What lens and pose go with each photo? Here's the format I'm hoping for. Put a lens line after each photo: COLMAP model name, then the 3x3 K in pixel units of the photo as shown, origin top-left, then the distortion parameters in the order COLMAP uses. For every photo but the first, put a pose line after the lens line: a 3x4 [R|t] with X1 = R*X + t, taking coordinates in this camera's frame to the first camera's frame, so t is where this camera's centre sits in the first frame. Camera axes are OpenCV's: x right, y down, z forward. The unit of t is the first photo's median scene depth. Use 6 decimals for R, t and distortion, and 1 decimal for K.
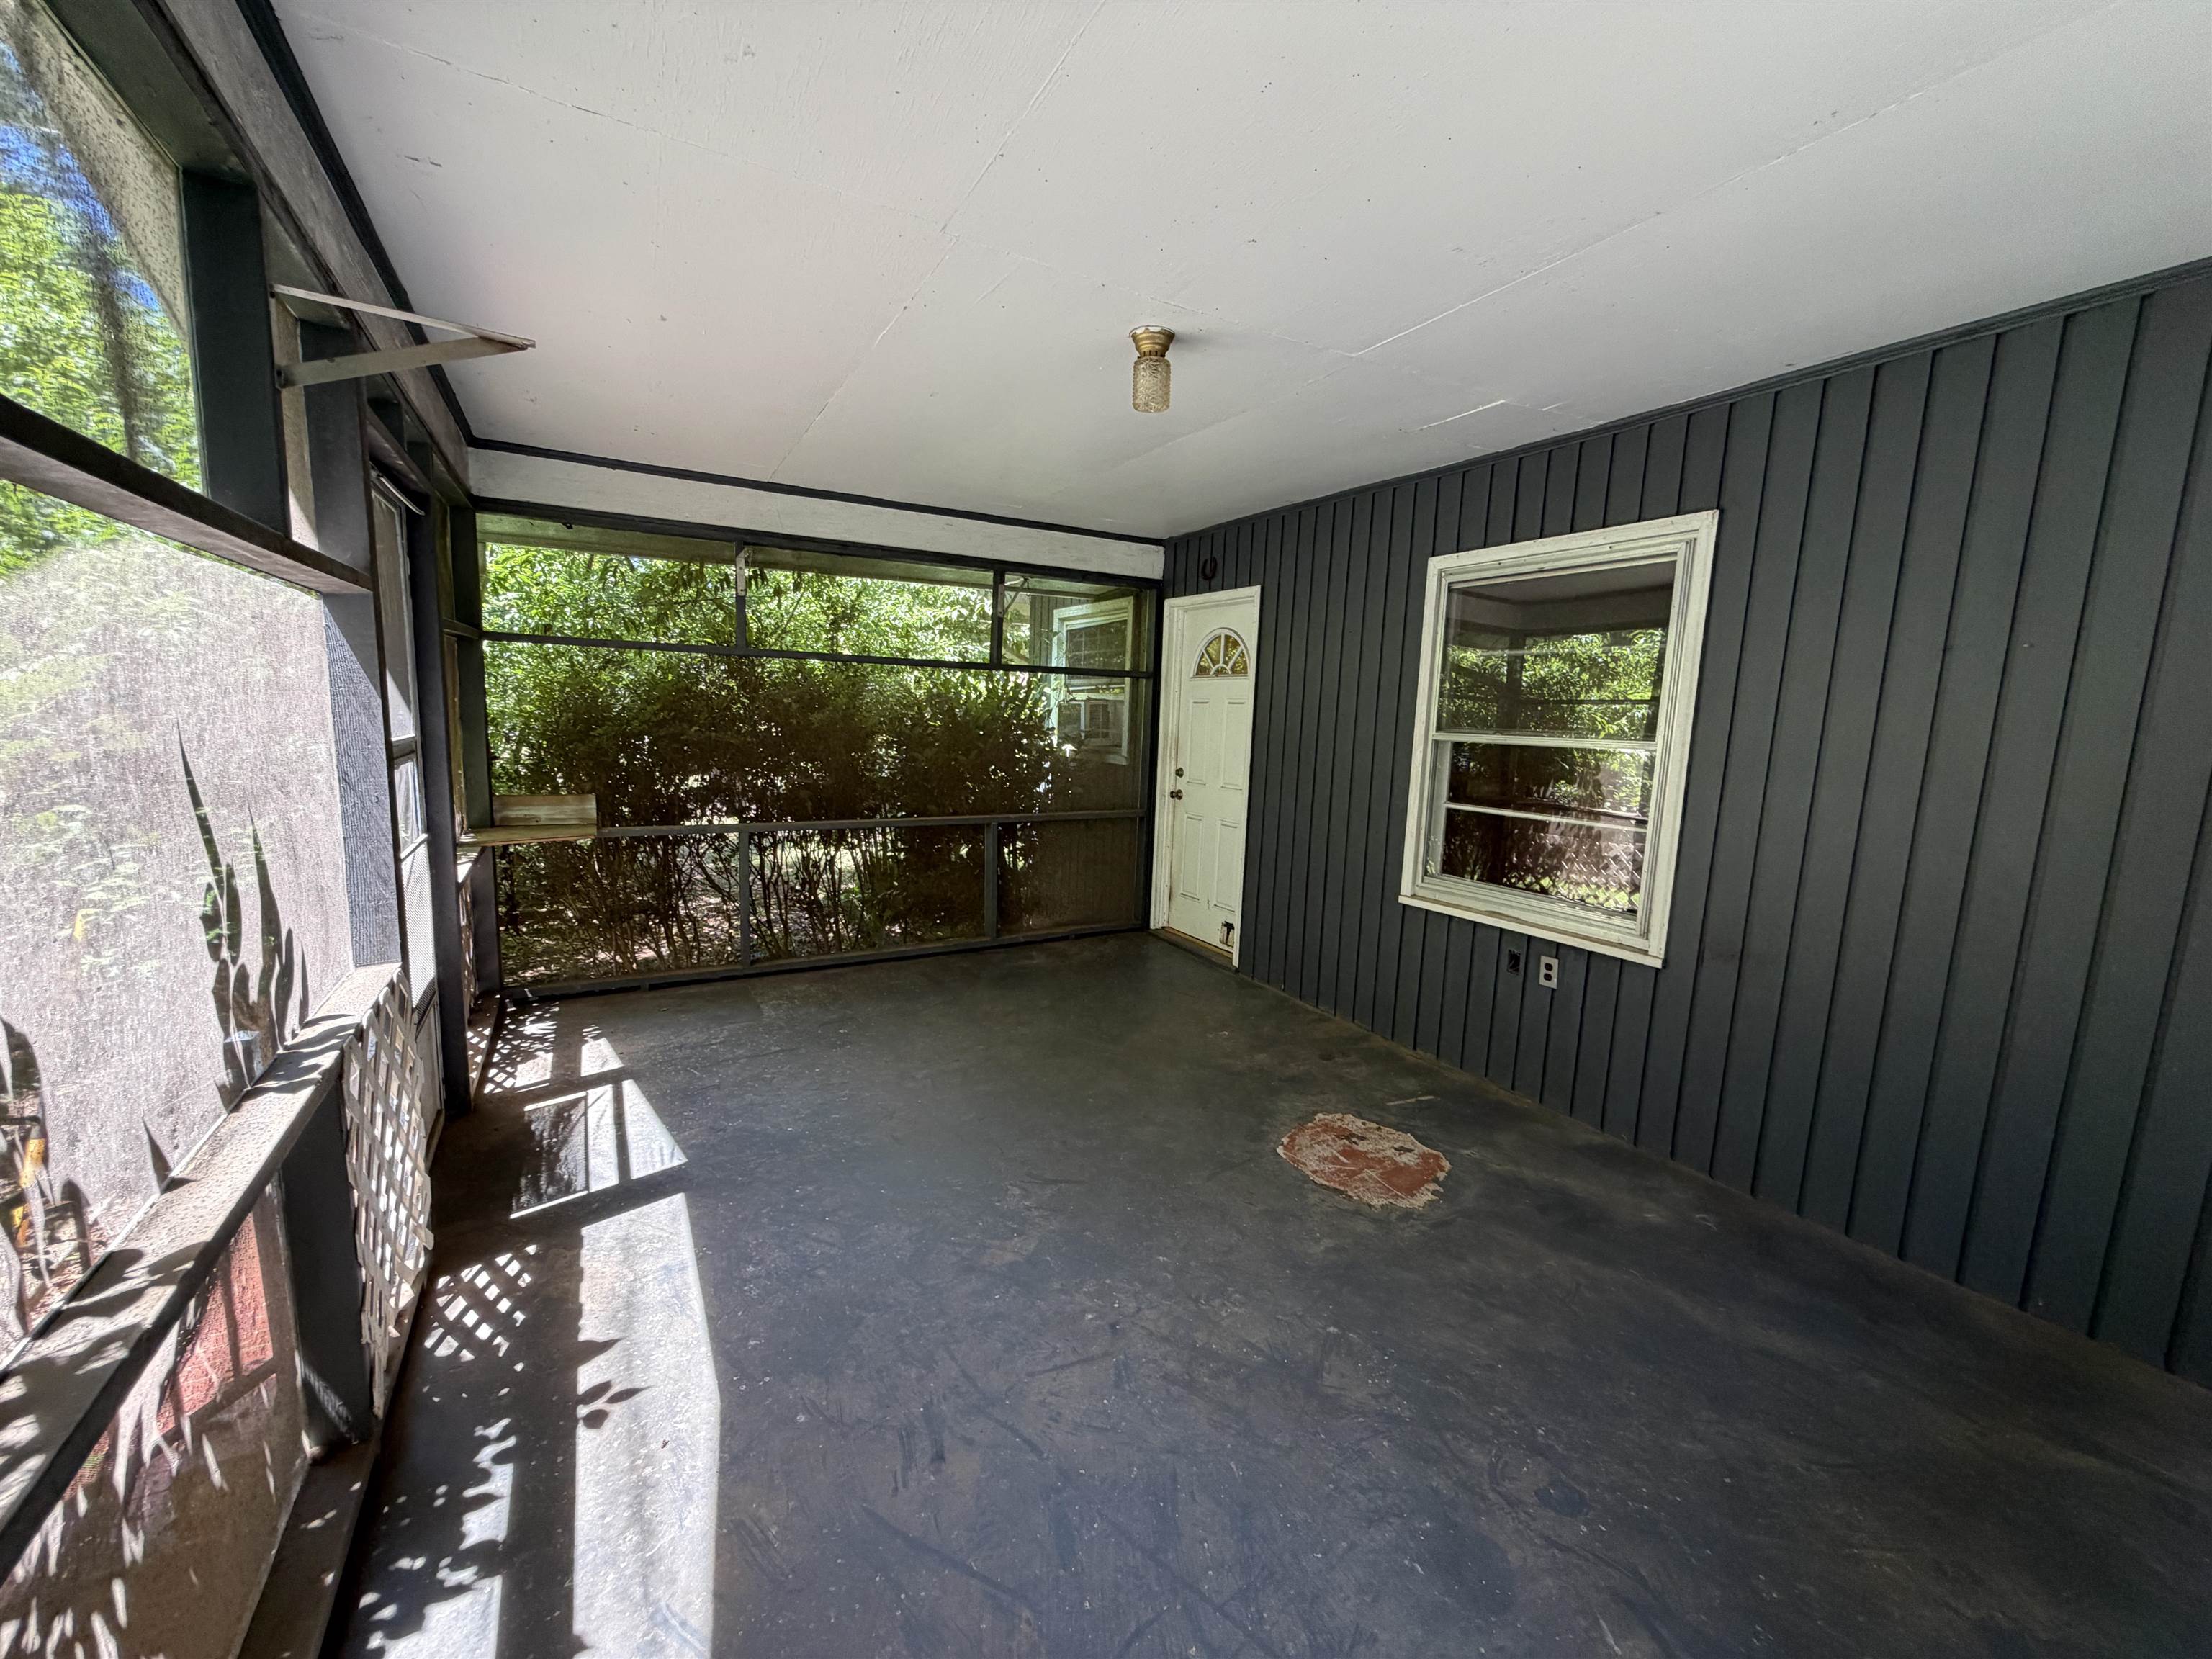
lens RADIAL K [[884.3, 0, 1101.5], [0, 884.3, 829.0], [0, 0, 1]] dist [0.000534, -0.000039]
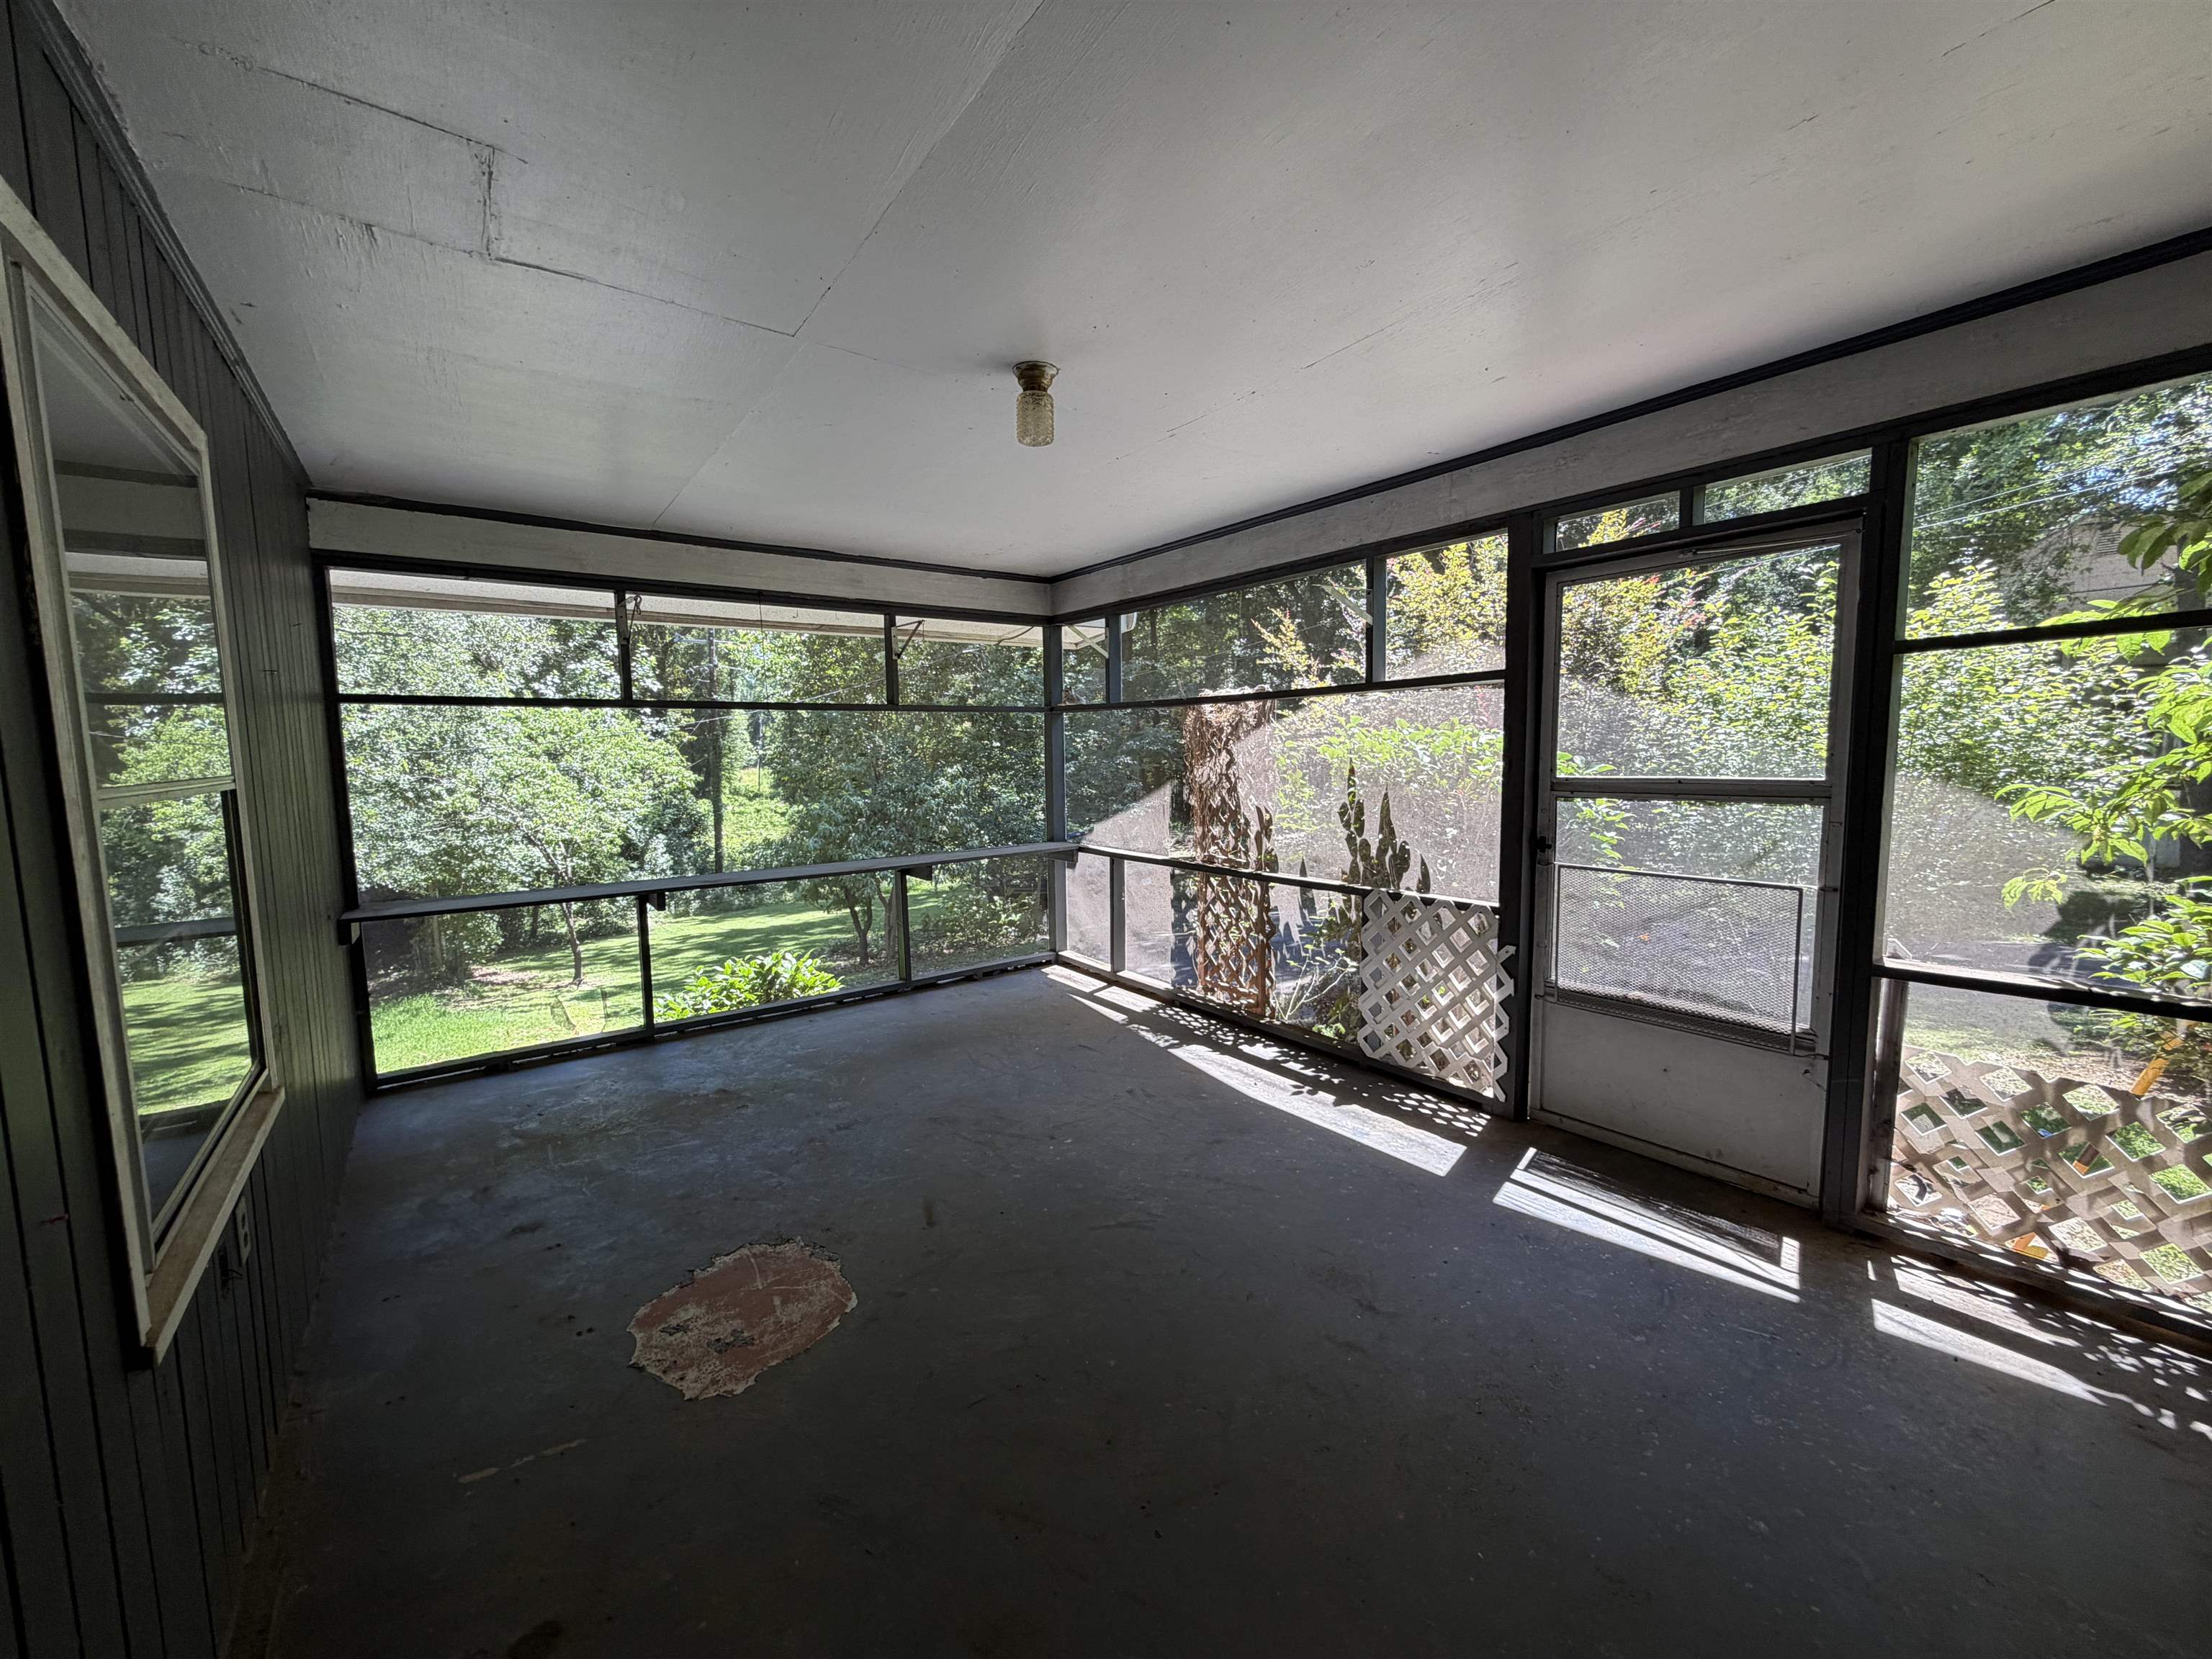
lens RADIAL K [[884.3, 0, 1104.2], [0, 884.3, 837.6], [0, 0, 1]] dist [0.000534, -0.000039]
pose [[-0.992889, -0.004886, -0.118941, 0.101698], [-0.032286, 0.972760, 0.229557, -0.283419], [0.114580, 0.231765, -0.966000, 2.191492]]
